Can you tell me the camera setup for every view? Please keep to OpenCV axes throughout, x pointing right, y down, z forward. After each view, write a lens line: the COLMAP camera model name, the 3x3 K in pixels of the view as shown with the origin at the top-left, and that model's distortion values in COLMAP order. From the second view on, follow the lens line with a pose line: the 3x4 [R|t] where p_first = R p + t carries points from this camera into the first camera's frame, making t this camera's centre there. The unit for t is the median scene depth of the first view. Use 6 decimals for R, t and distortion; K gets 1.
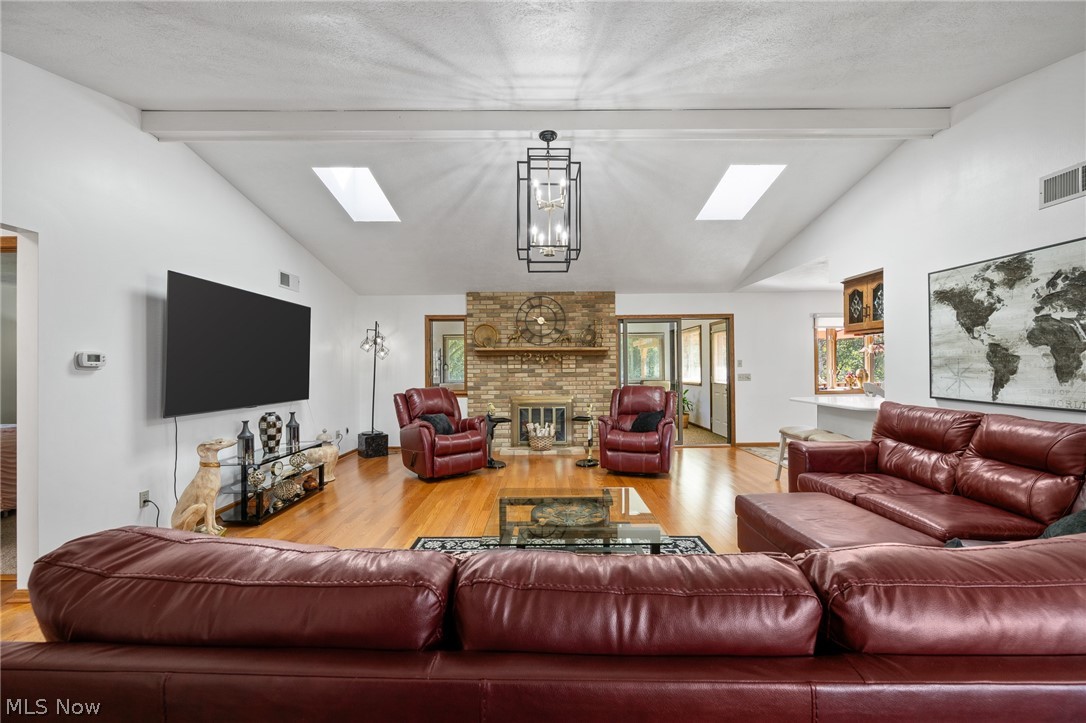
lens RADIAL K [[427.5, 0, 543.1], [0, 427.5, 362.6], [0, 0, 1]] dist [0.000362, 0.000080]
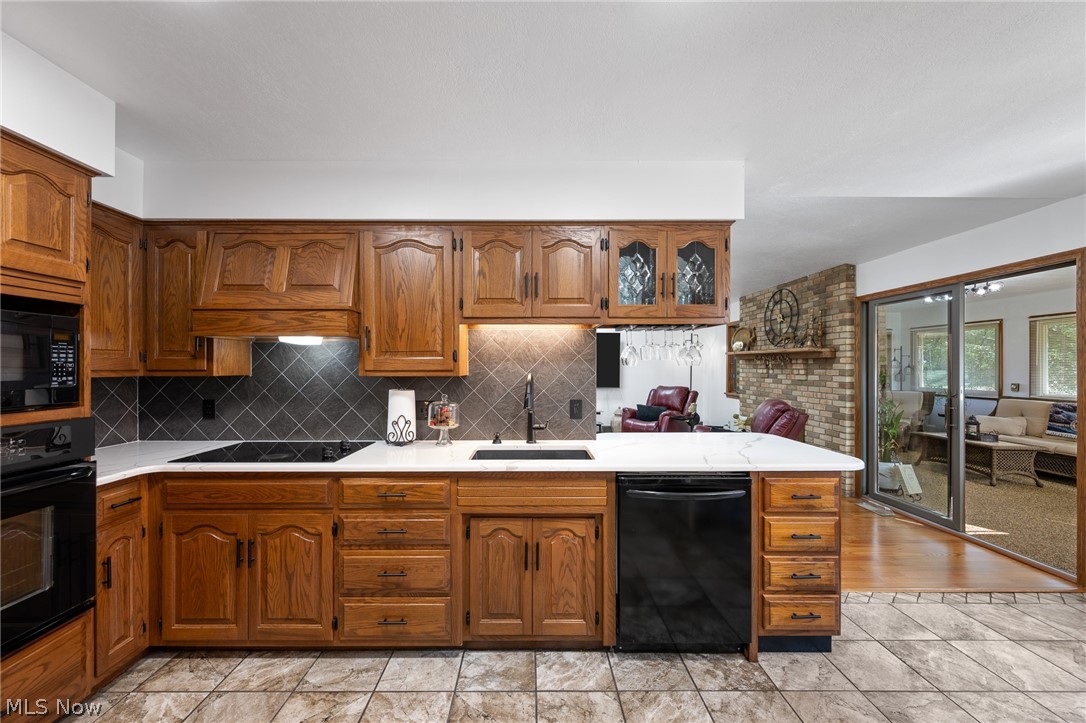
lens RADIAL K [[427.5, 0, 534.4], [0, 427.5, 364.1], [0, 0, 1]] dist [0.000362, 0.000080]
pose [[0.012557, 0.003383, -0.999915, 0.843892], [0.002903, 0.999990, 0.003420, -0.010468], [0.999917, -0.002946, 0.012547, 0.496922]]
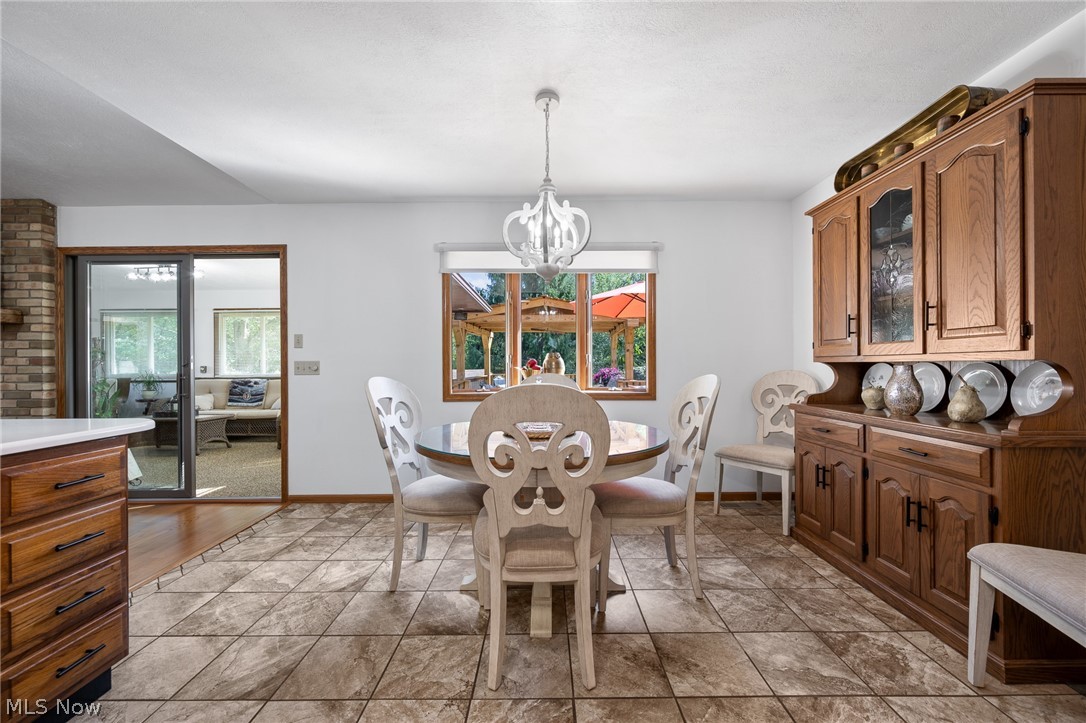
lens RADIAL K [[427.5, 0, 538.3], [0, 427.5, 364.2], [0, 0, 1]] dist [0.000362, 0.000080]
pose [[0.999995, 0.002534, -0.001951, 0.763368], [-0.002528, 0.999993, 0.002921, 0.027675], [0.001958, -0.002916, 0.999994, 0.491758]]
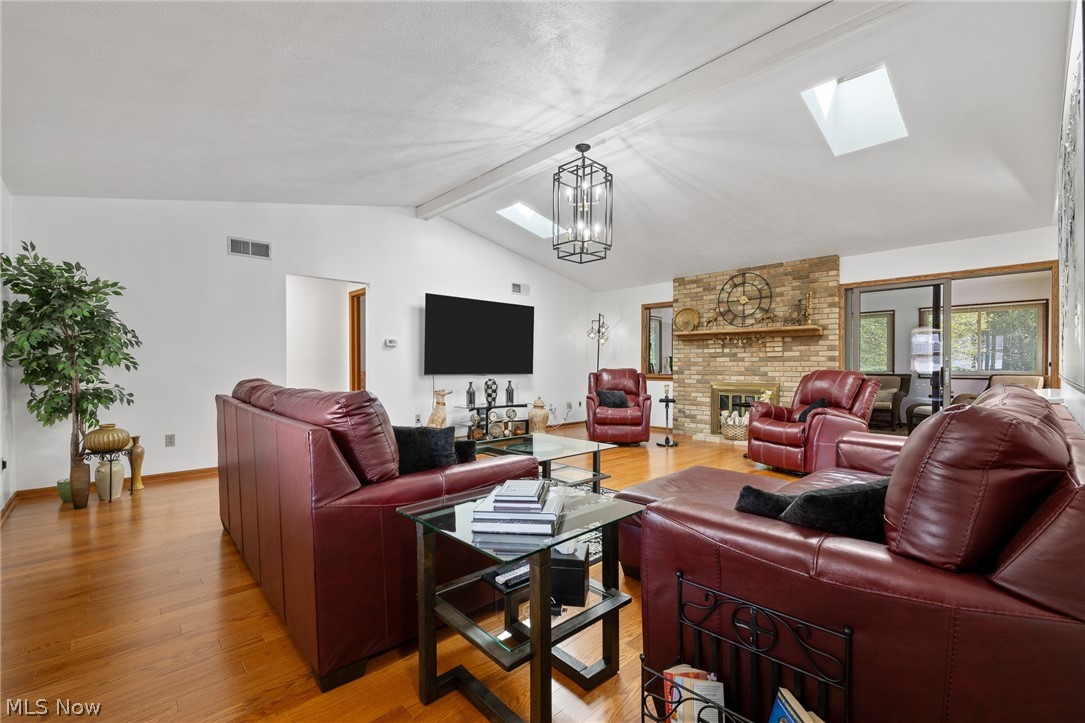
lens RADIAL K [[466.7, 0, 550.0], [0, 466.7, 371.0], [0, 0, 1]] dist [-0.001834, -0.000258]
pose [[0.689389, 0.018920, -0.724144, 0.433445], [-0.001459, 0.999693, 0.024730, 0.029618], [0.724390, -0.015993, 0.689205, 0.012104]]
